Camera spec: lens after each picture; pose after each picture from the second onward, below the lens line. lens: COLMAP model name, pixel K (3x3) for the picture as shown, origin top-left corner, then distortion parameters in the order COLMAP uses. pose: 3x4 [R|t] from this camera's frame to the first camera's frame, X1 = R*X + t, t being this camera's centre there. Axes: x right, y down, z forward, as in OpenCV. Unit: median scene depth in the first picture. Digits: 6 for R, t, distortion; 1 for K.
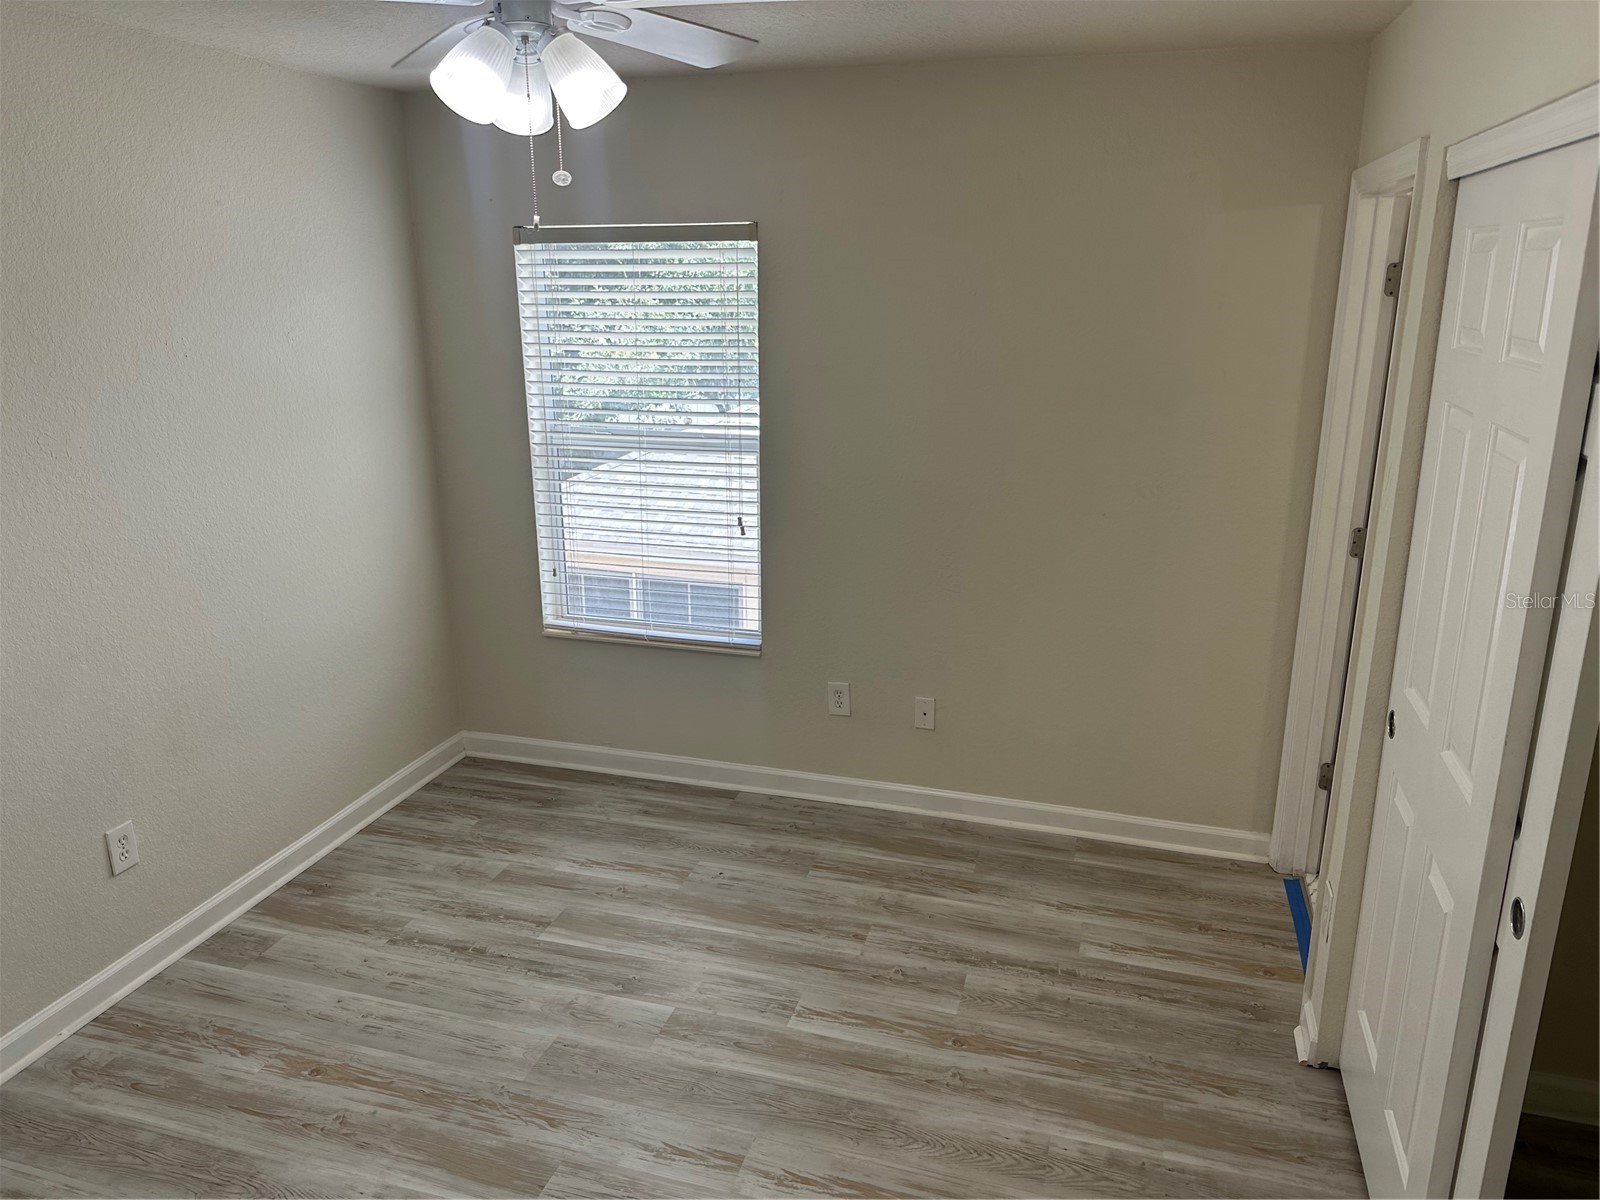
lens RADIAL K [[1128.2, 0, 792.6], [0, 1128.2, 602.3], [0, 0, 1]] dist [0.035969, -0.051940]
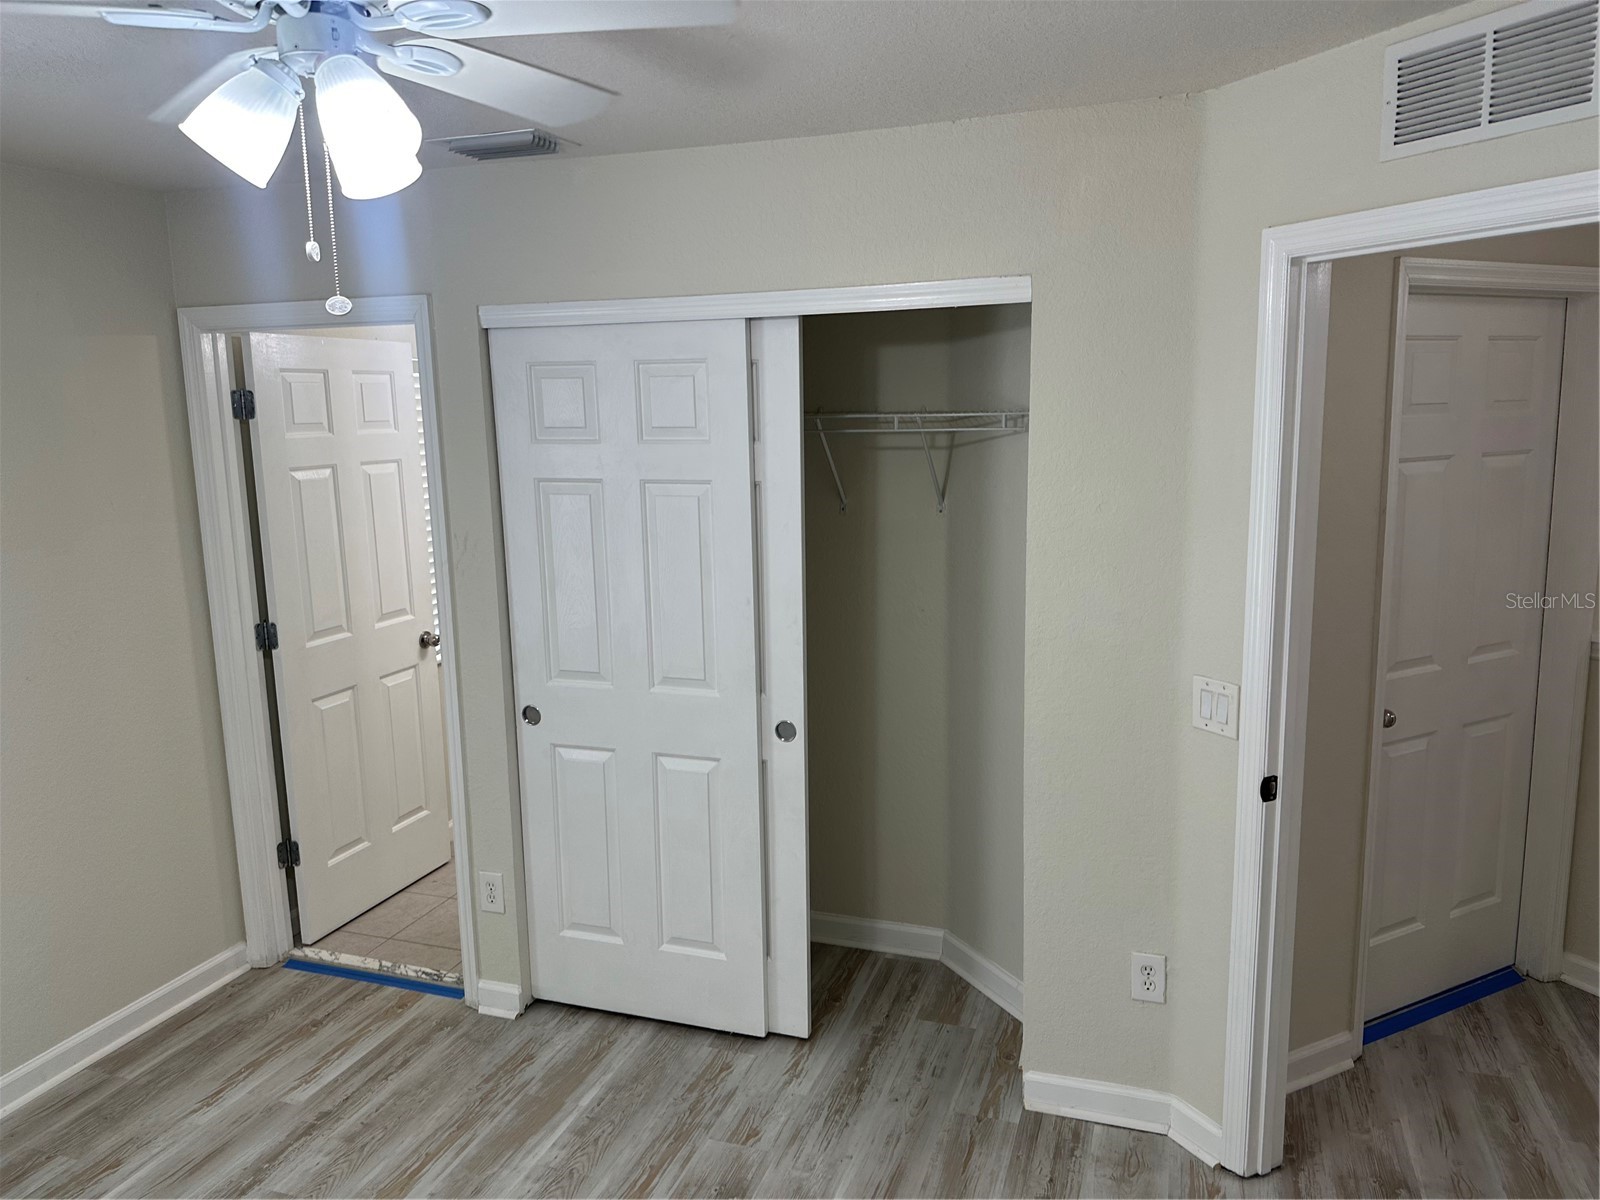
lens RADIAL K [[1128.2, 0, 790.5], [0, 1128.2, 596.2], [0, 0, 1]] dist [0.035969, -0.051940]
pose [[0.043649, -0.164720, 0.985374, -0.605065], [0.302676, 0.942139, 0.144085, -0.100257], [-0.952093, 0.291960, 0.090981, 0.420060]]
